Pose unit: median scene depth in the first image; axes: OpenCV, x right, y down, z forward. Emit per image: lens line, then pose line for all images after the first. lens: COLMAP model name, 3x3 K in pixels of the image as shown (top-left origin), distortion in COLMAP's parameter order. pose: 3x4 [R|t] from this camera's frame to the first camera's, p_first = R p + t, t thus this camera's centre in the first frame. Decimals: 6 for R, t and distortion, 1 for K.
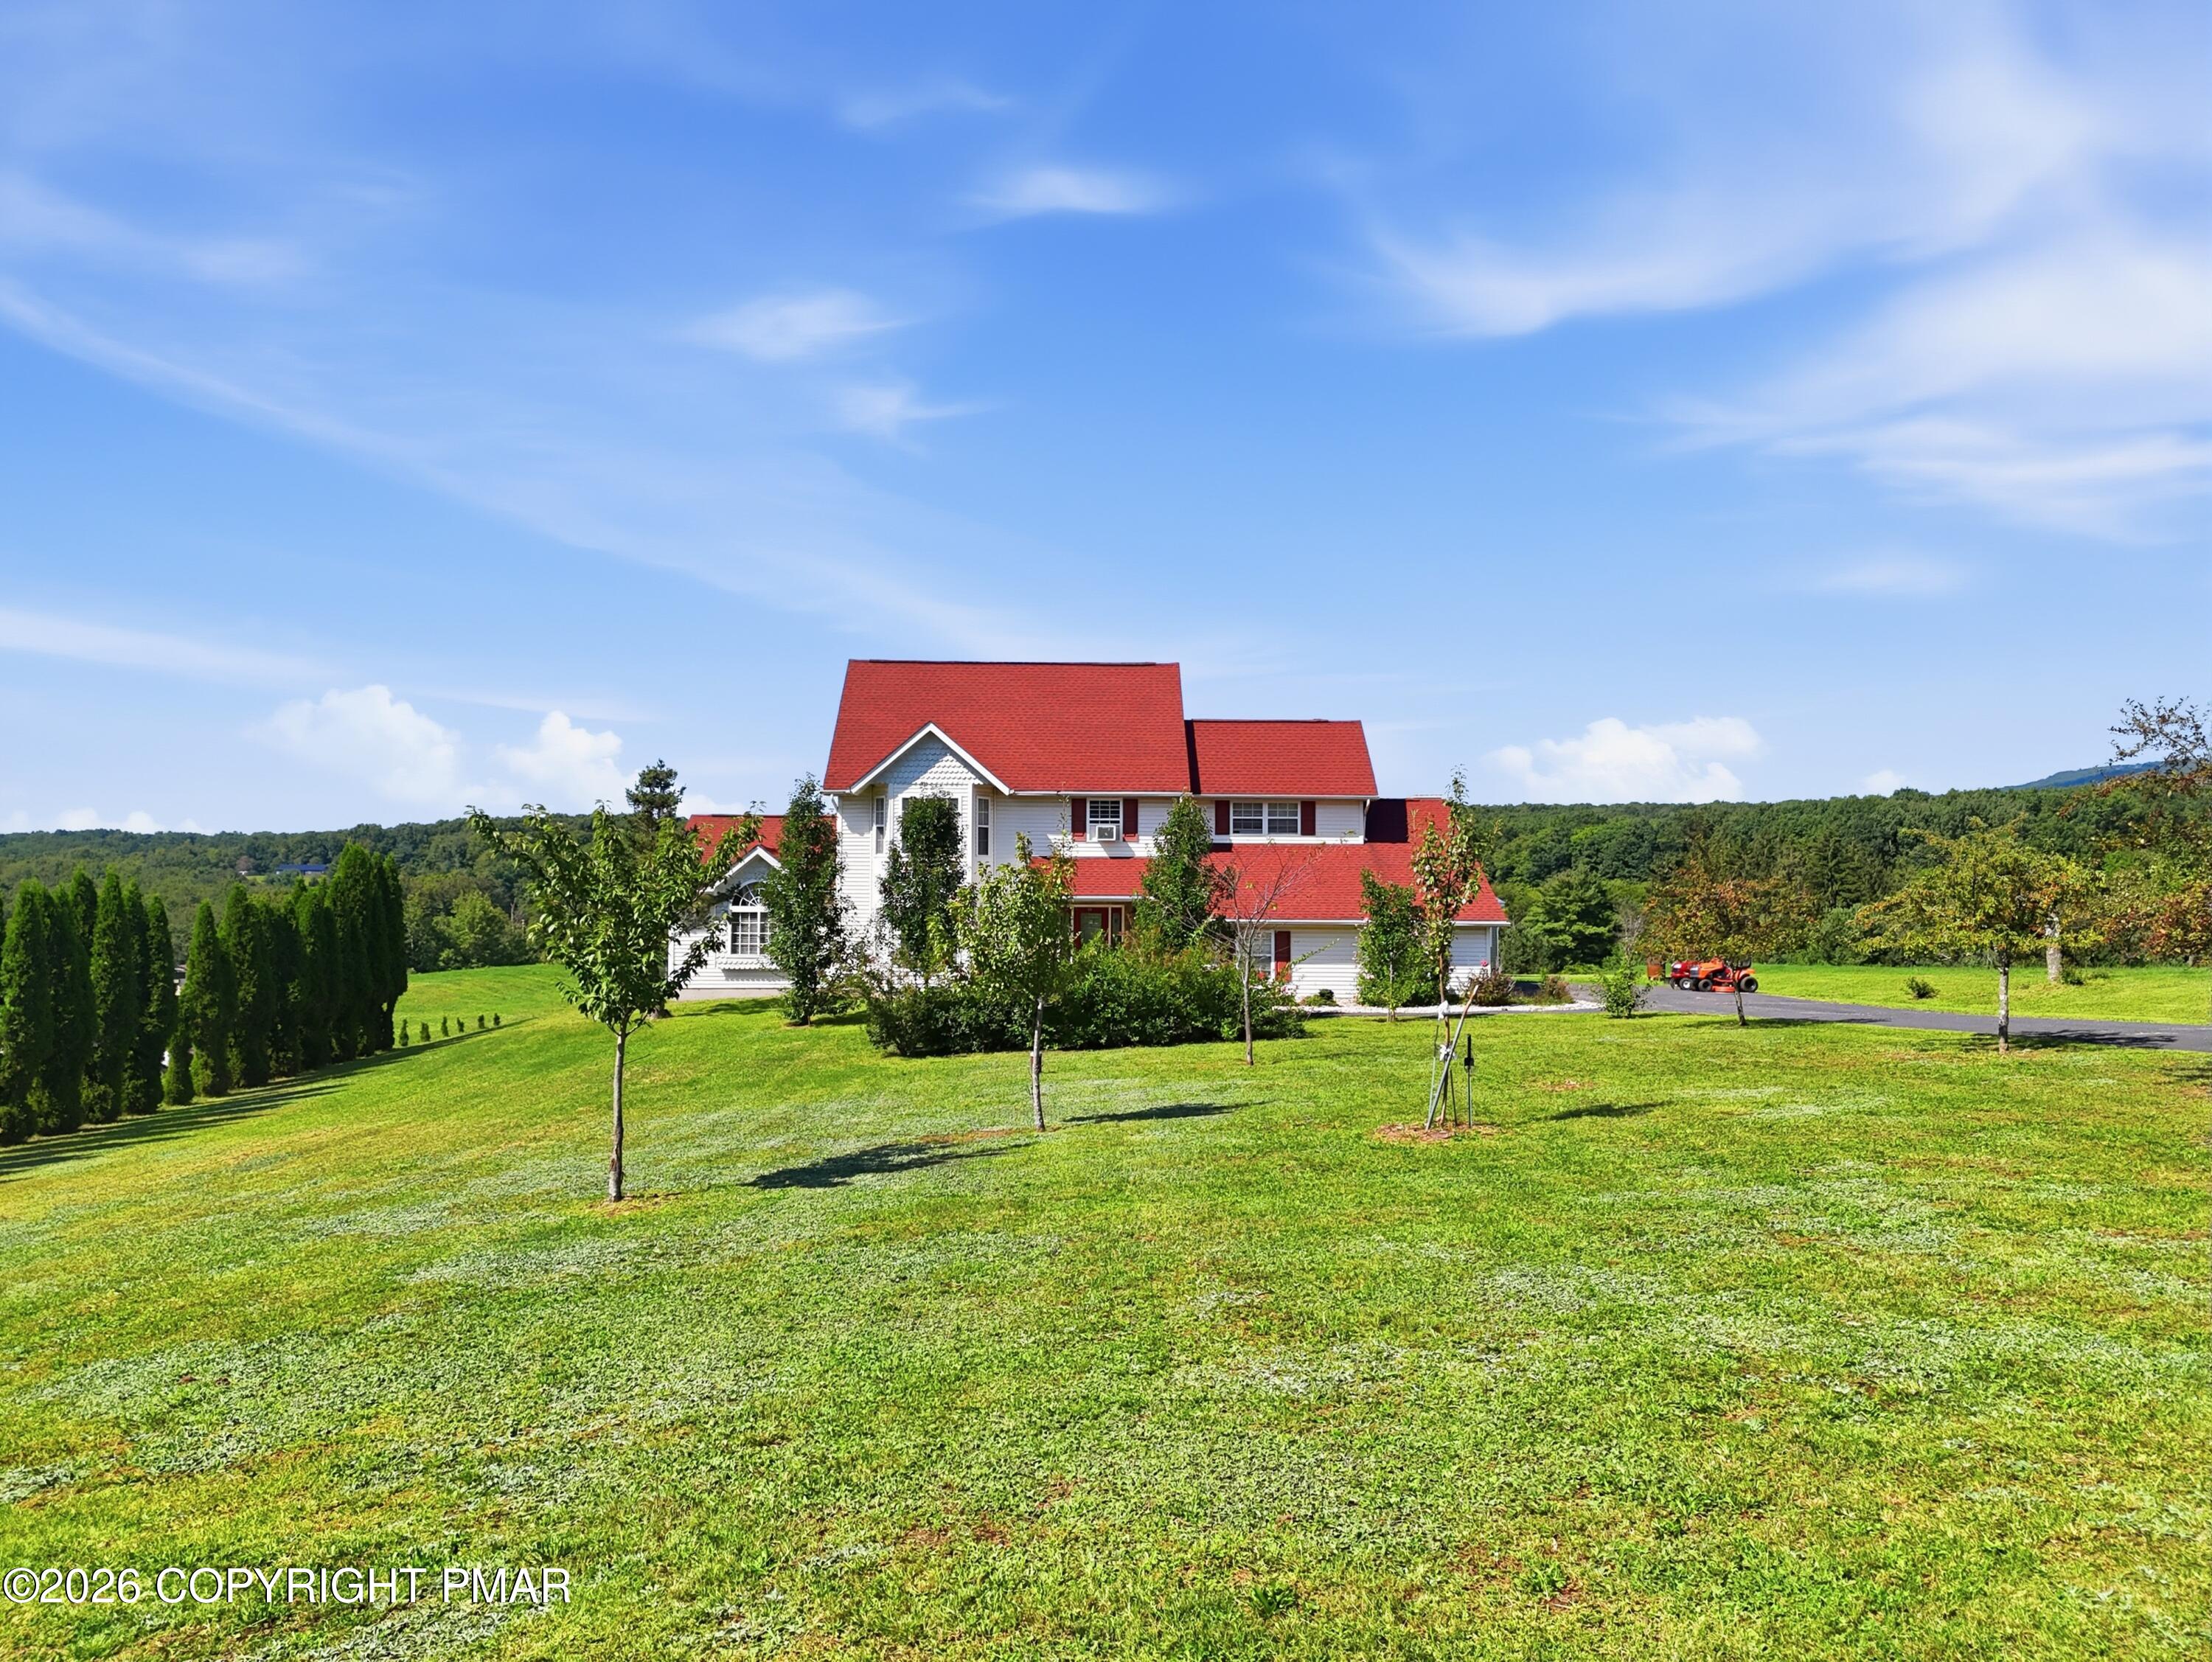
lens RADIAL K [[1654.2, 0, 1125.7], [0, 1654.2, 827.2], [0, 0, 1]] dist [0.039923, -0.000301]
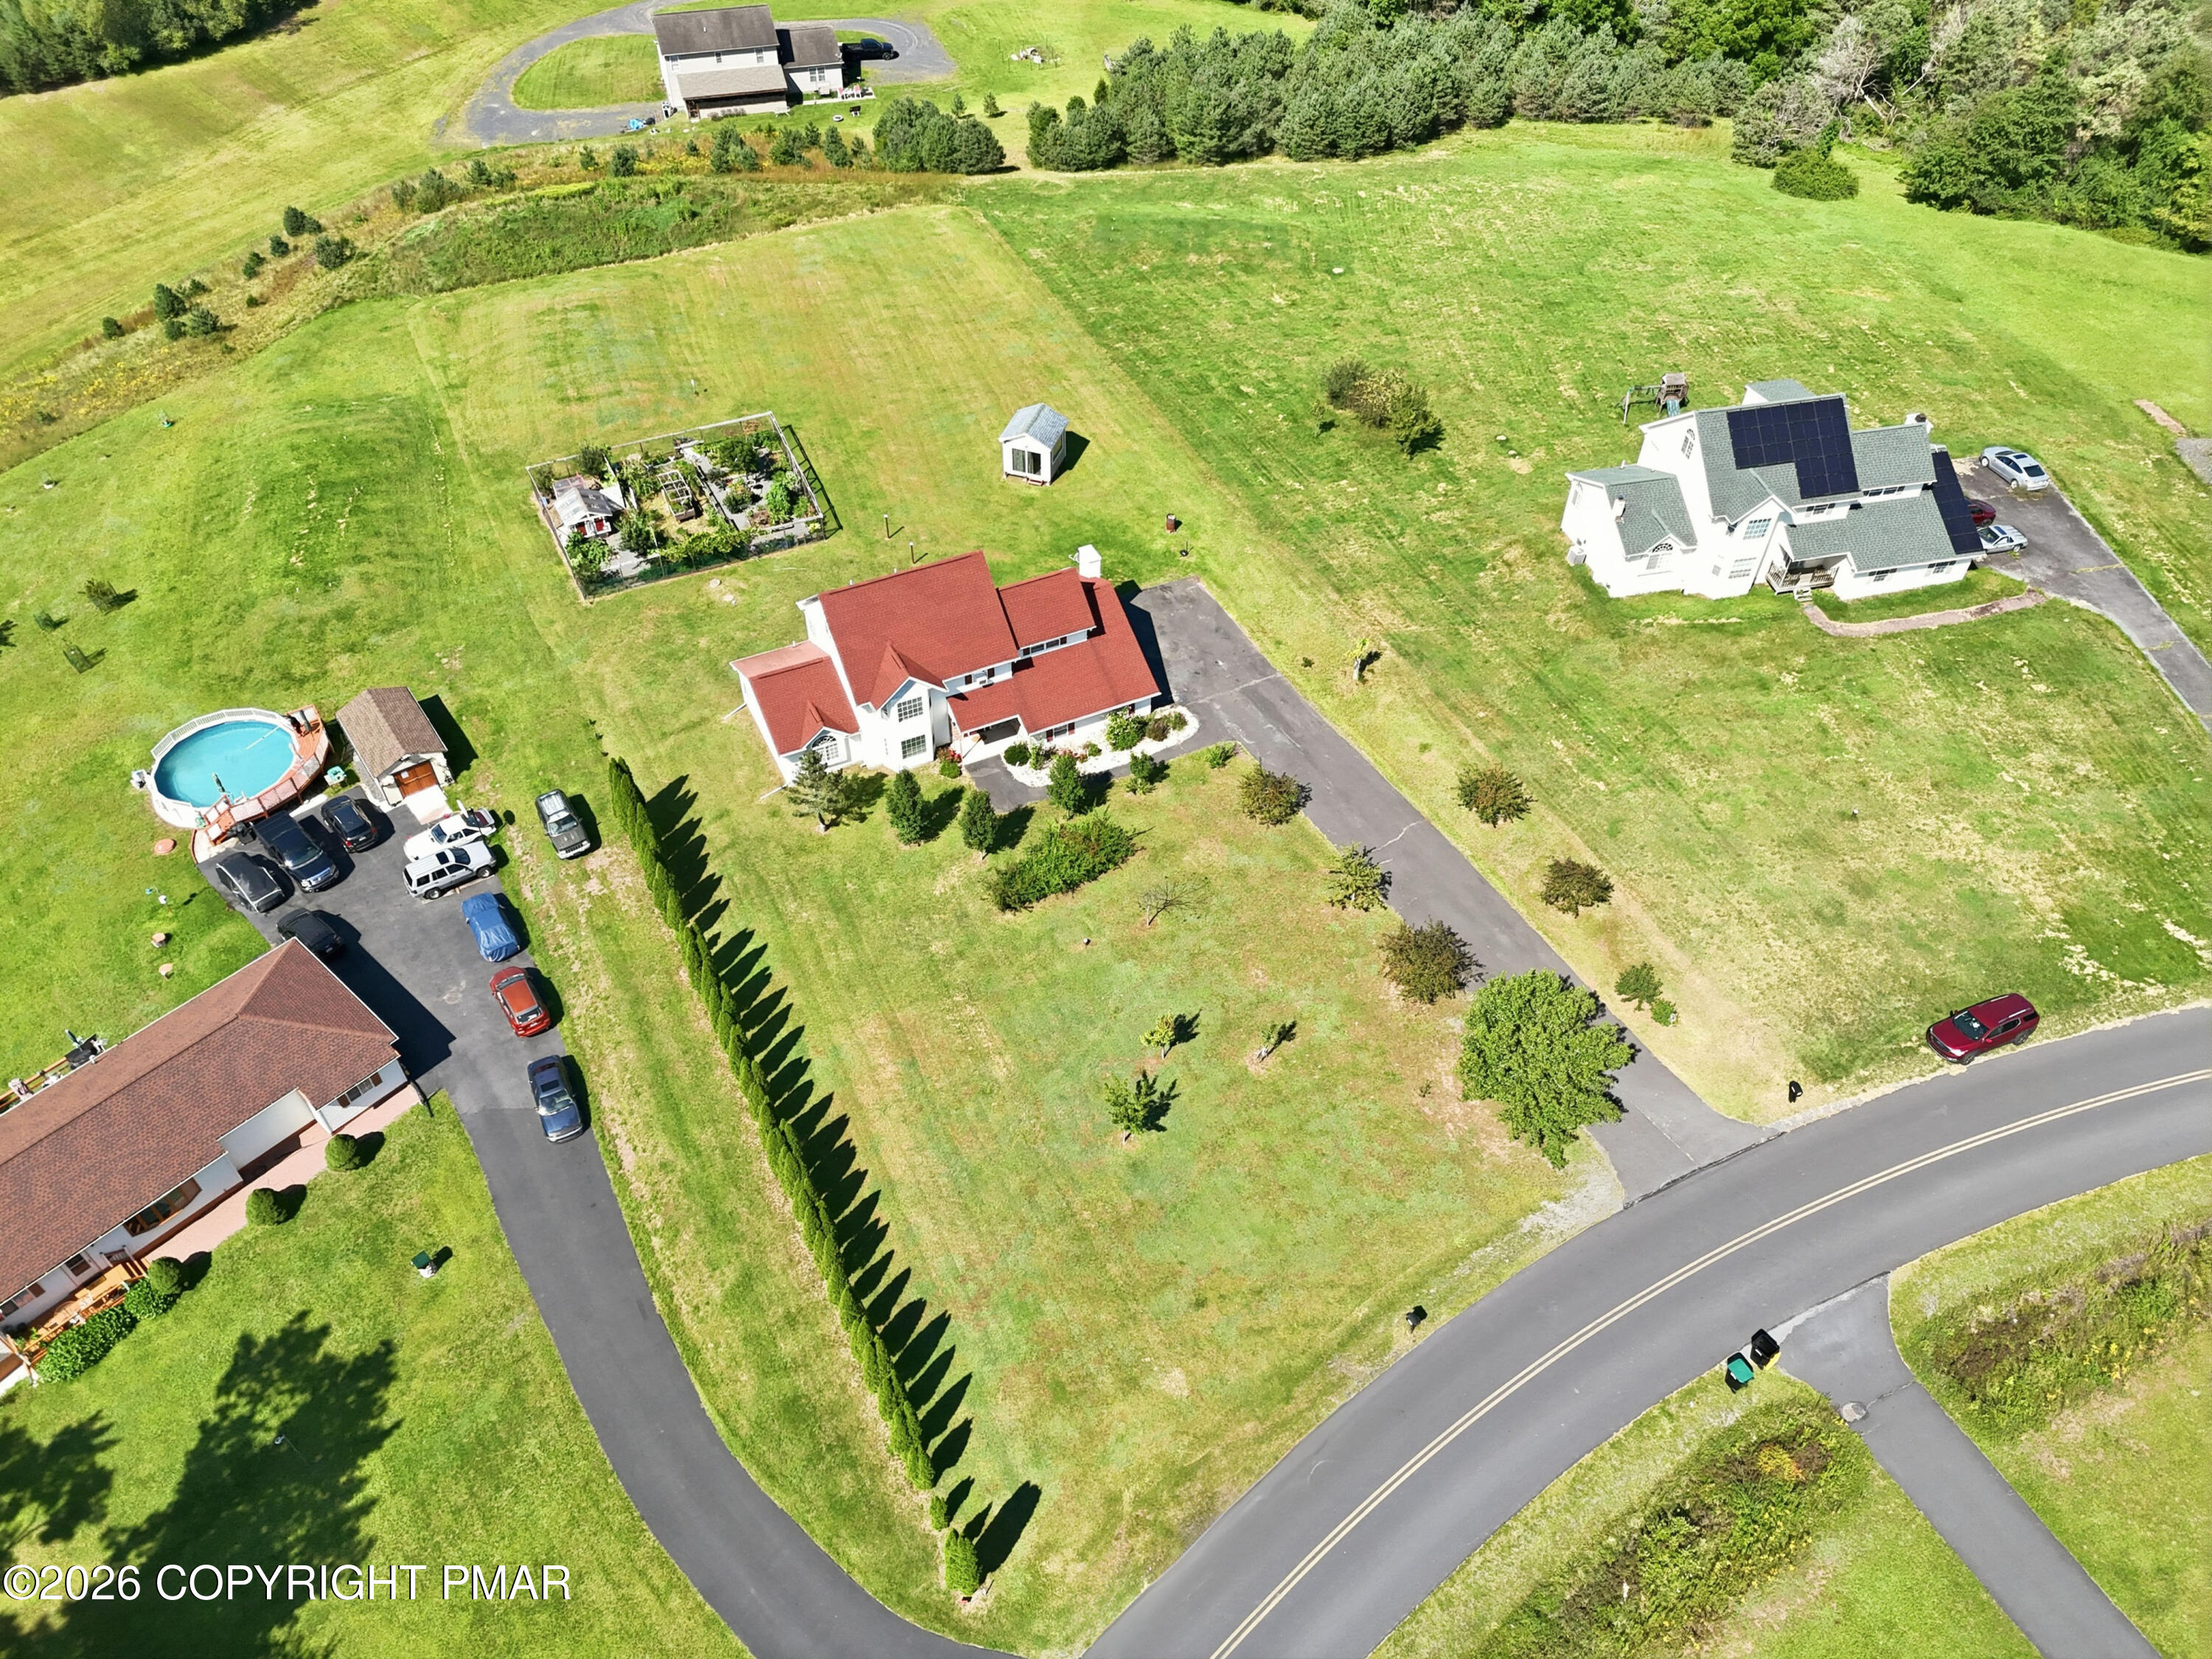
lens RADIAL K [[1610.2, 0, 1114.2], [0, 1610.2, 826.9], [0, 0, 1]] dist [0.067513, -0.046610]
pose [[0.910338, -0.291031, 0.294254, -0.509654], [-0.027370, 0.667099, 0.744466, -1.386083], [-0.412960, -0.685769, 0.599320, -0.432810]]
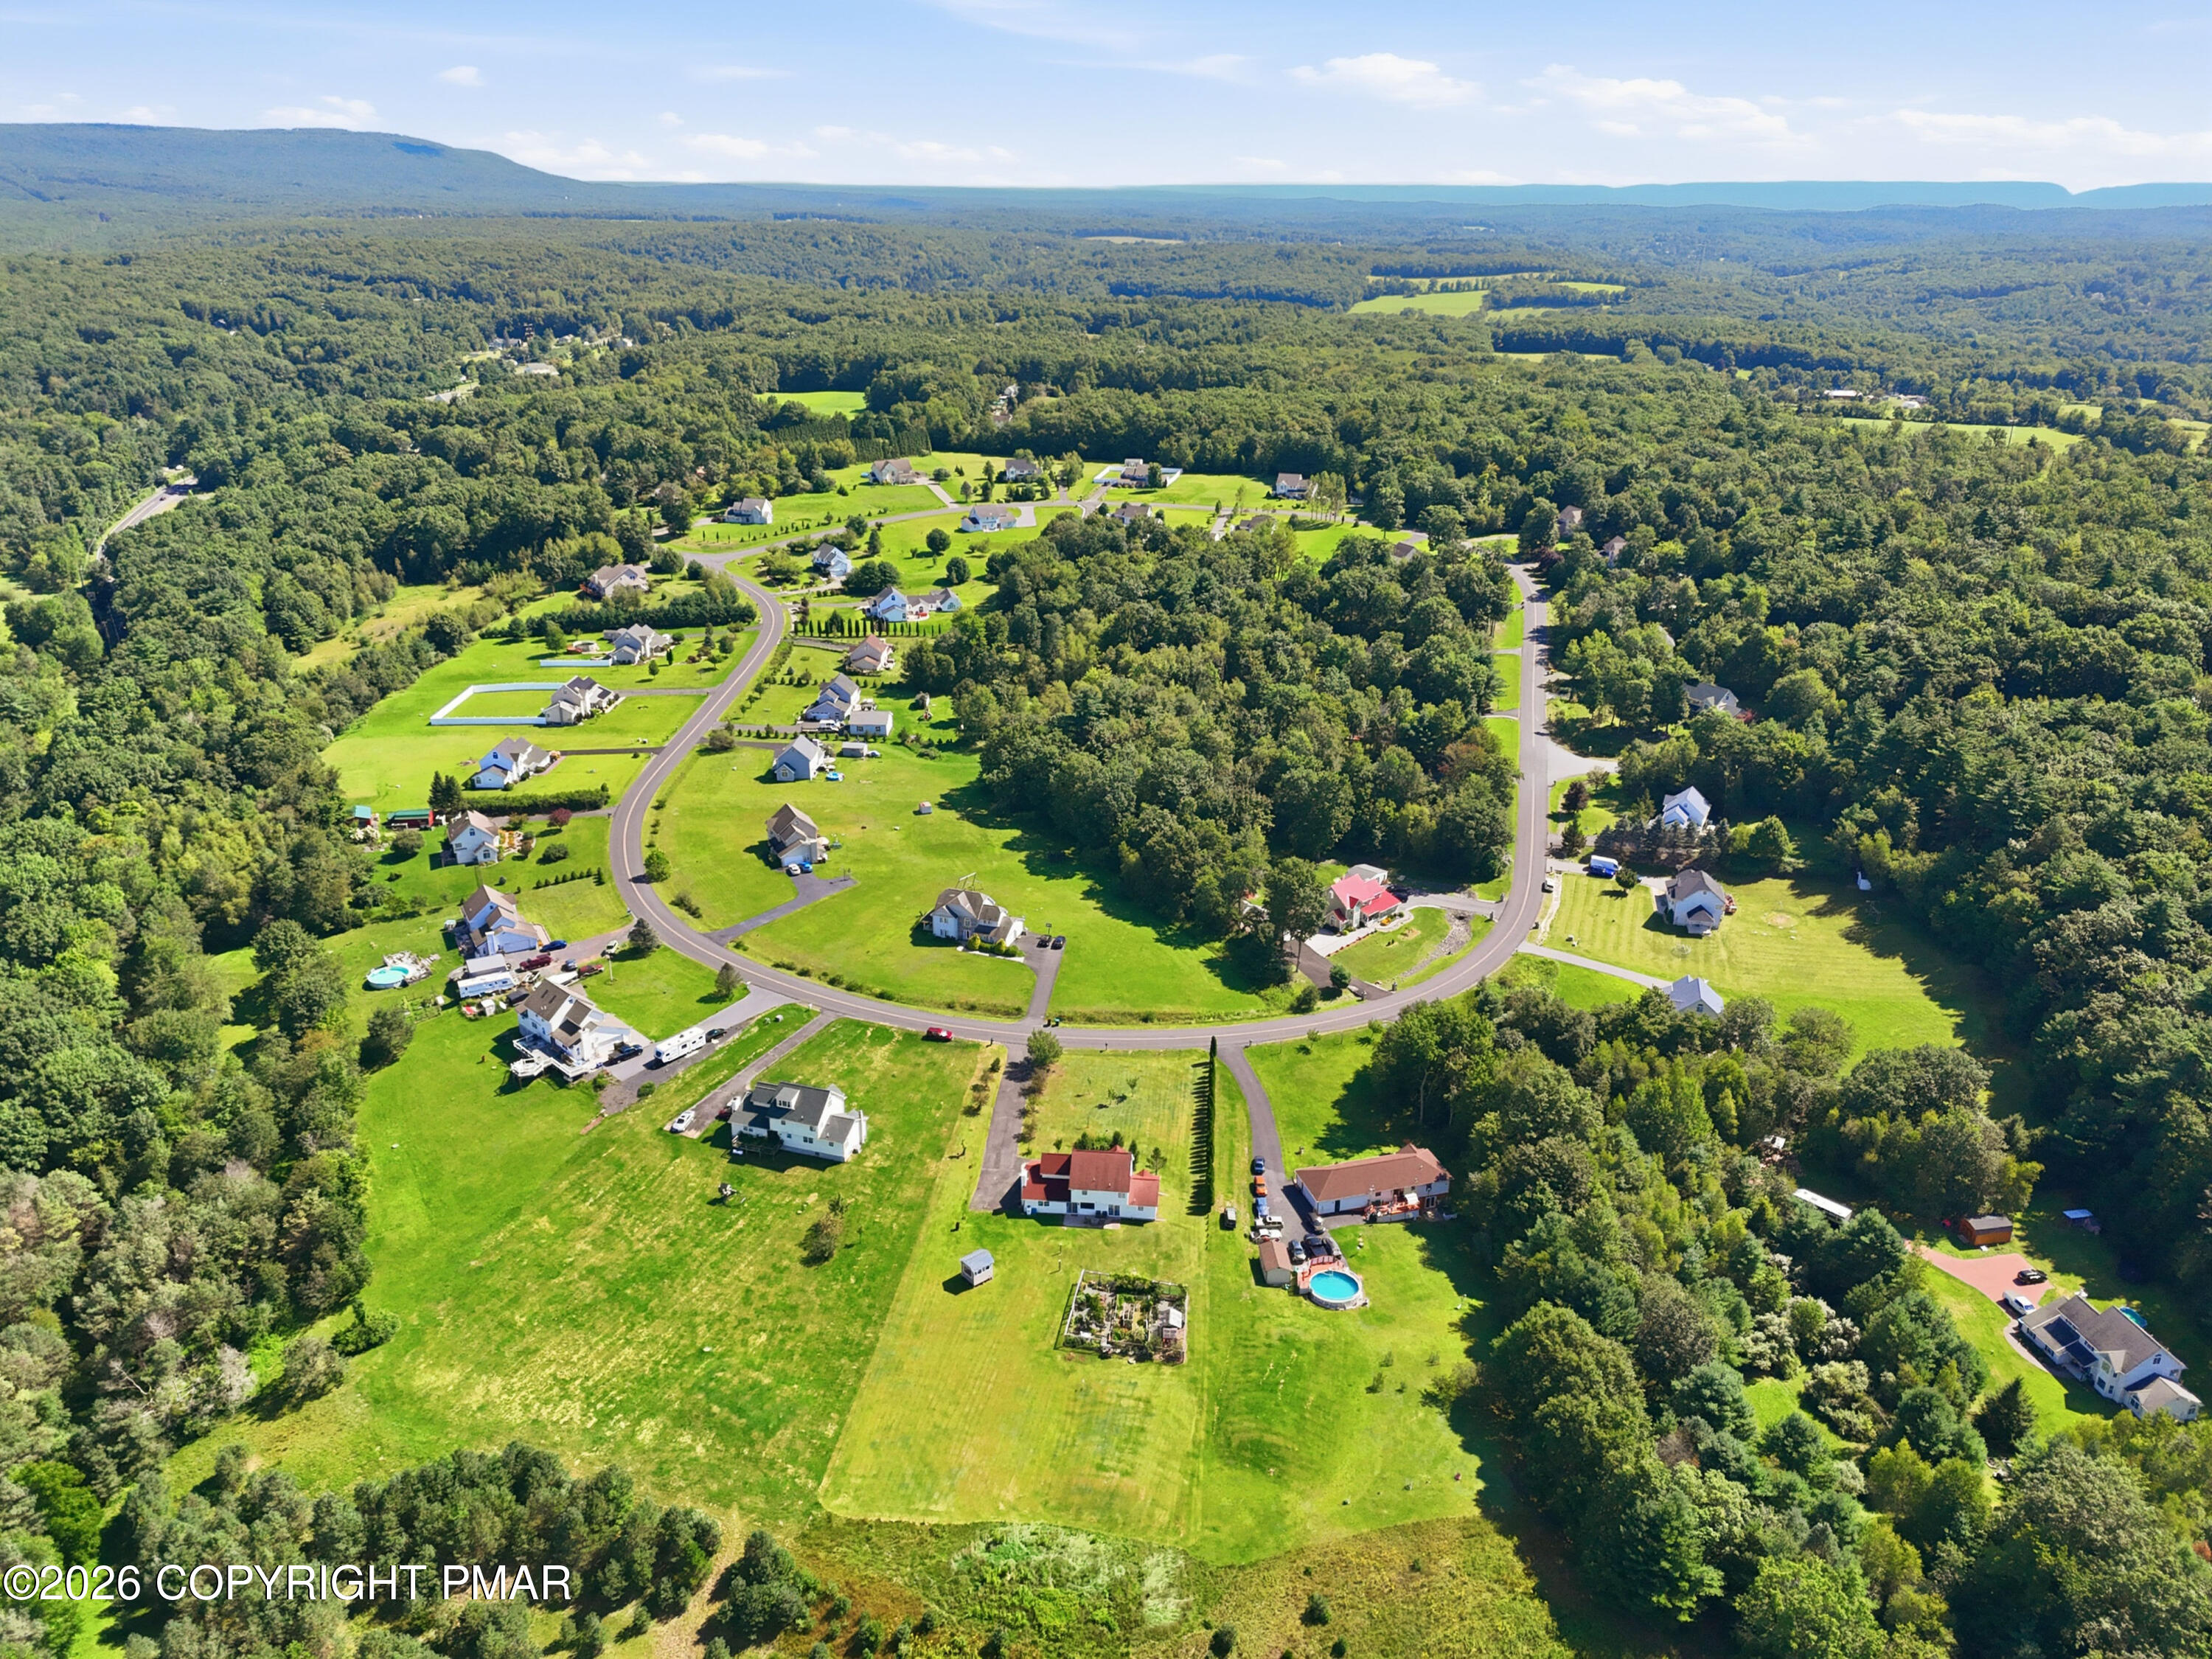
lens RADIAL K [[1642.0, 0, 1096.5], [0, 1642.0, 801.1], [0, 0, 1]] dist [0.090214, -0.096145]
pose [[-0.991189, -0.047948, 0.123471, -0.722706], [-0.005996, 0.947468, 0.319793, -3.184914], [-0.132318, 0.316235, -0.939408, 6.235213]]
